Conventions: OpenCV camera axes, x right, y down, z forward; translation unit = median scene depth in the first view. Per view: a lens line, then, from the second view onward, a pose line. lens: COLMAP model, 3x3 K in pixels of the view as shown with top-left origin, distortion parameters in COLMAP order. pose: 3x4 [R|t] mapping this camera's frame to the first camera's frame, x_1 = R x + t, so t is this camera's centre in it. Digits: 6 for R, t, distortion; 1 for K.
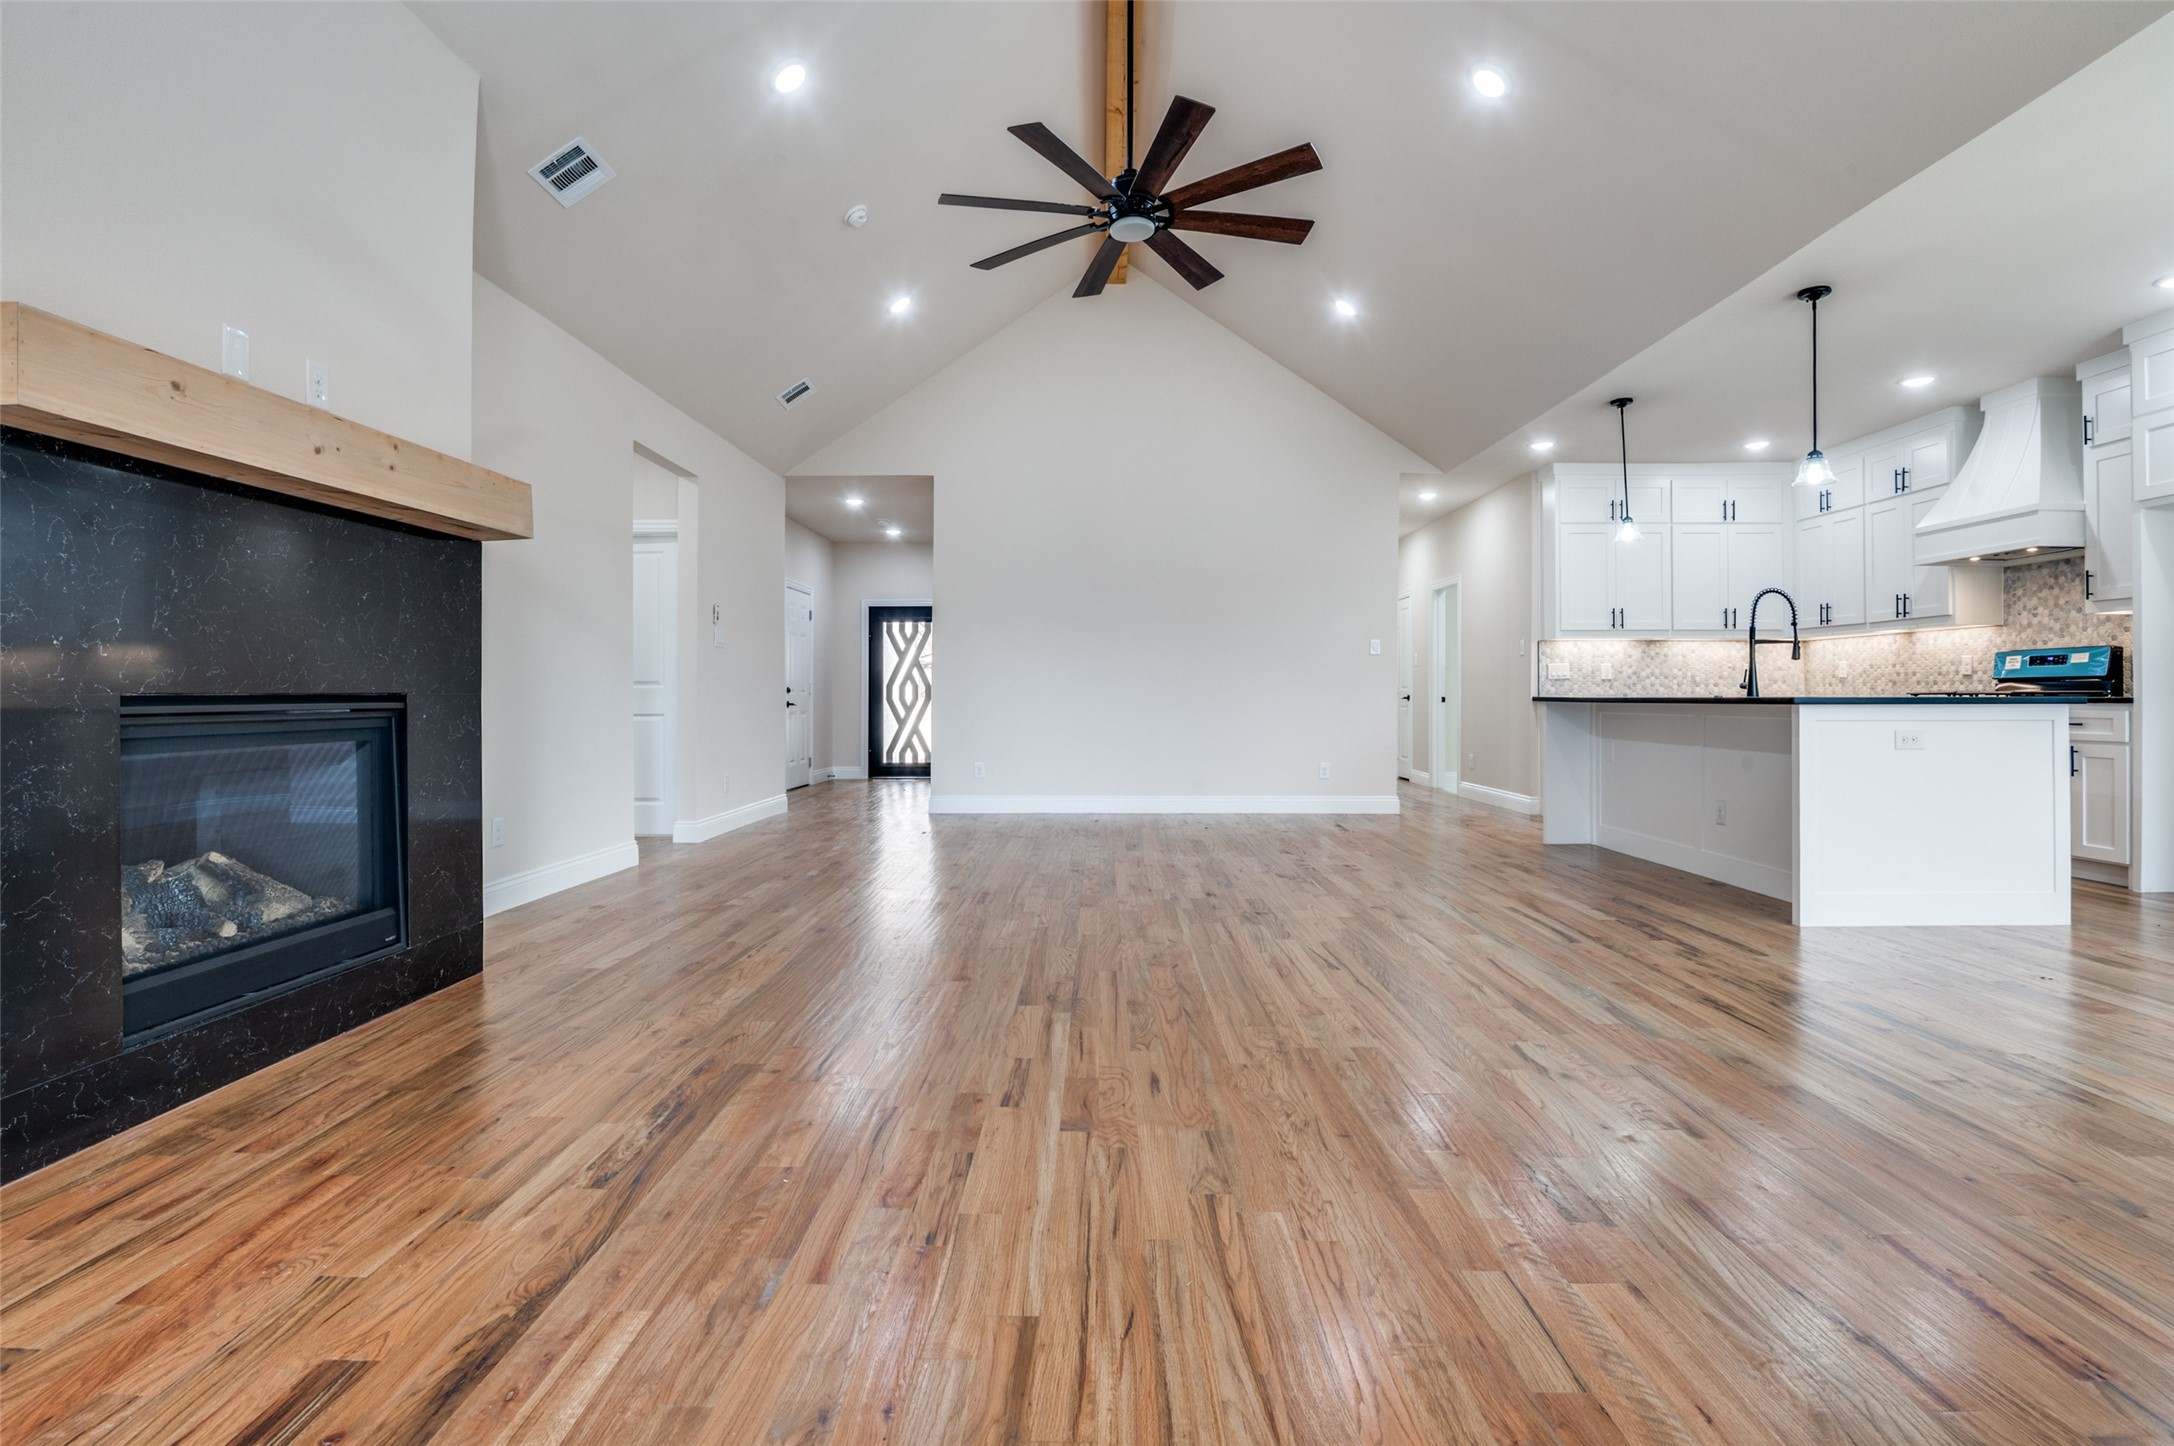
lens RADIAL K [[1013.1, 0, 1120.9], [0, 1013.1, 686.6], [0, 0, 1]] dist [-0.013654, -0.003603]
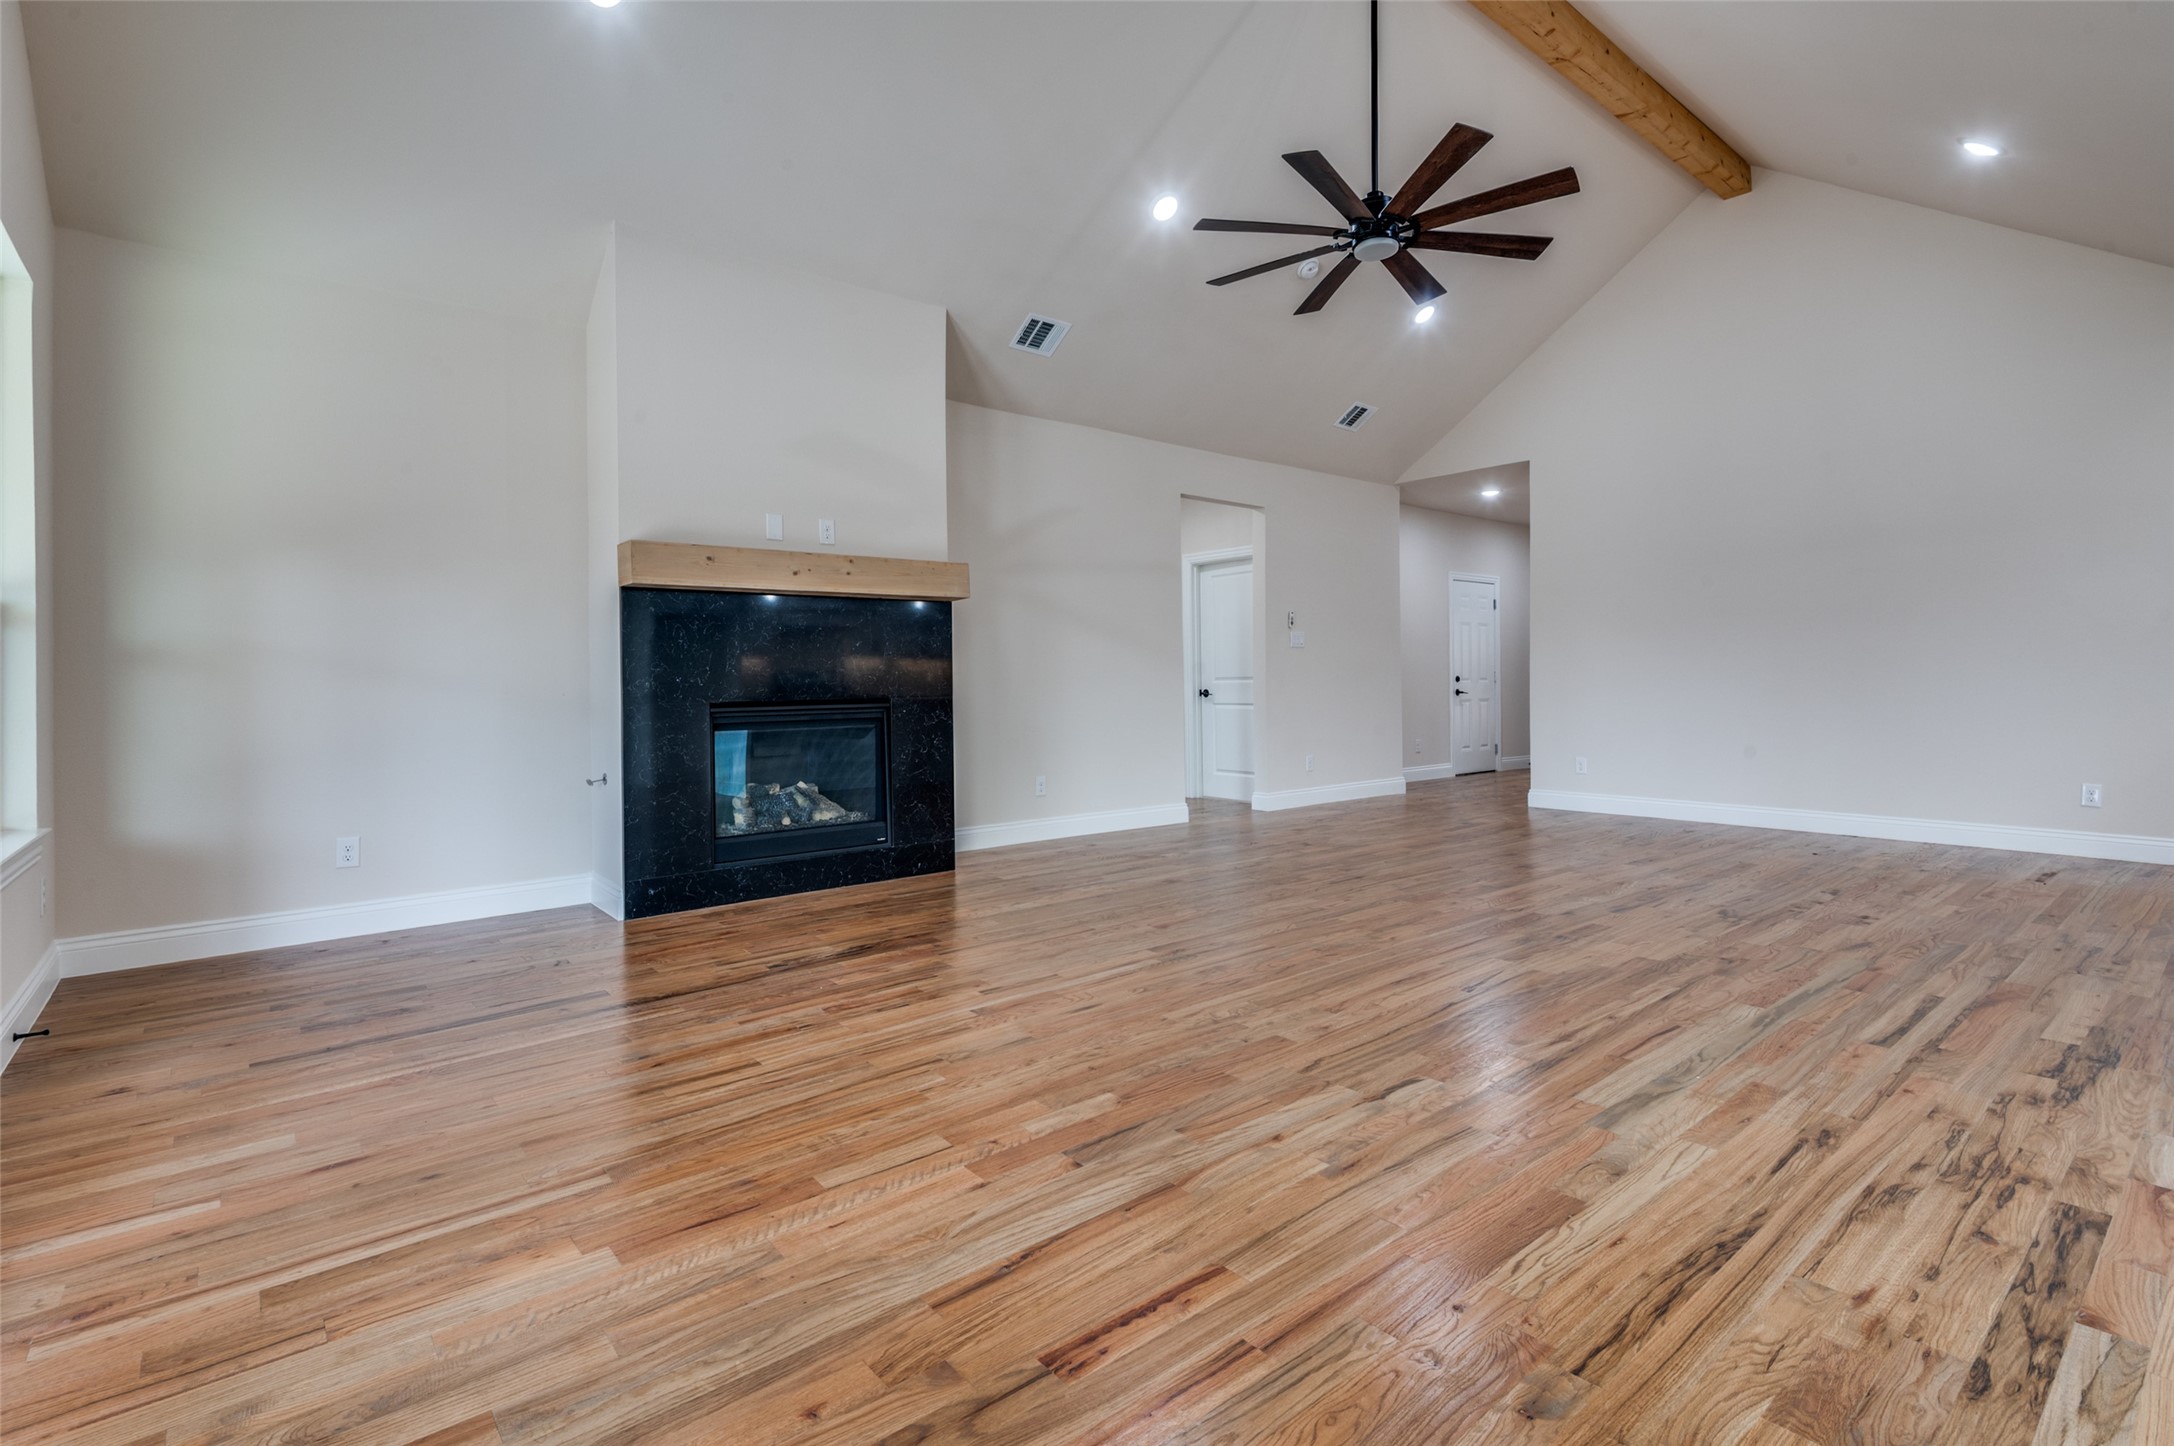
lens RADIAL K [[1013.1, 0, 1120.5], [0, 1013.1, 684.6], [0, 0, 1]] dist [-0.013654, -0.003603]
pose [[0.663923, -0.000730, -0.747801, 0.419765], [0.014875, 0.999815, 0.012230, -0.015828], [0.747653, -0.019243, 0.663810, 0.073436]]
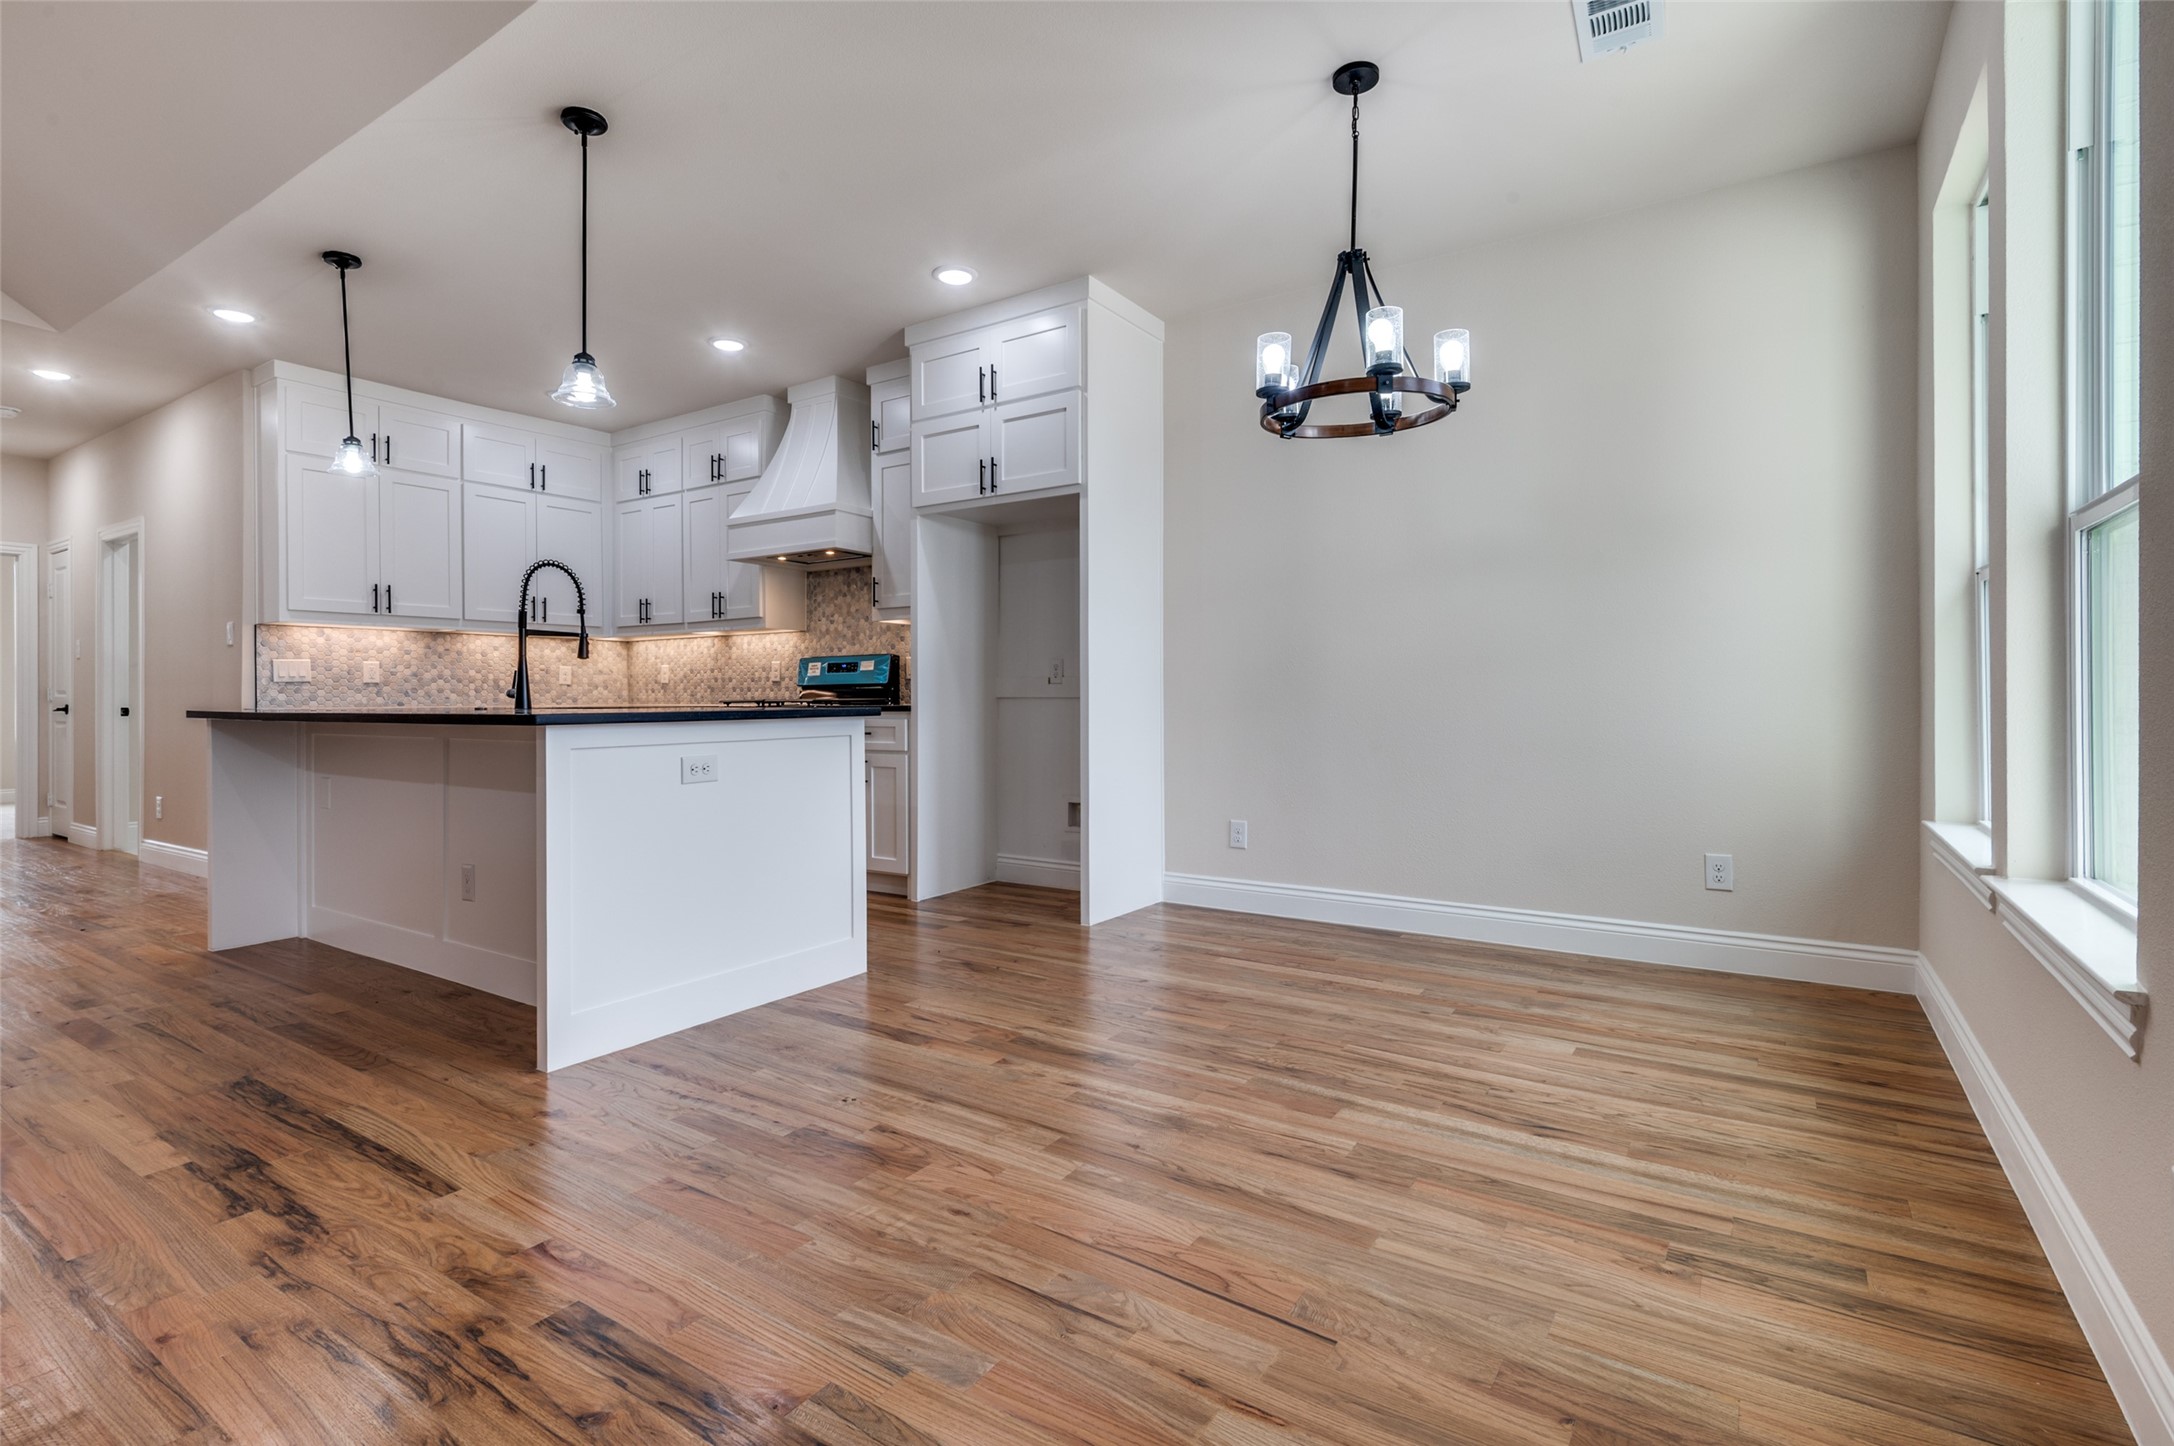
lens RADIAL K [[1013.1, 0, 1105.9], [0, 1013.1, 708.4], [0, 0, 1]] dist [-0.013654, -0.003603]
pose [[0.535159, -0.012014, 0.844666, 0.235443], [-0.002842, 0.999868, 0.016022, -0.002901], [-0.844746, -0.010975, 0.535054, 0.258632]]
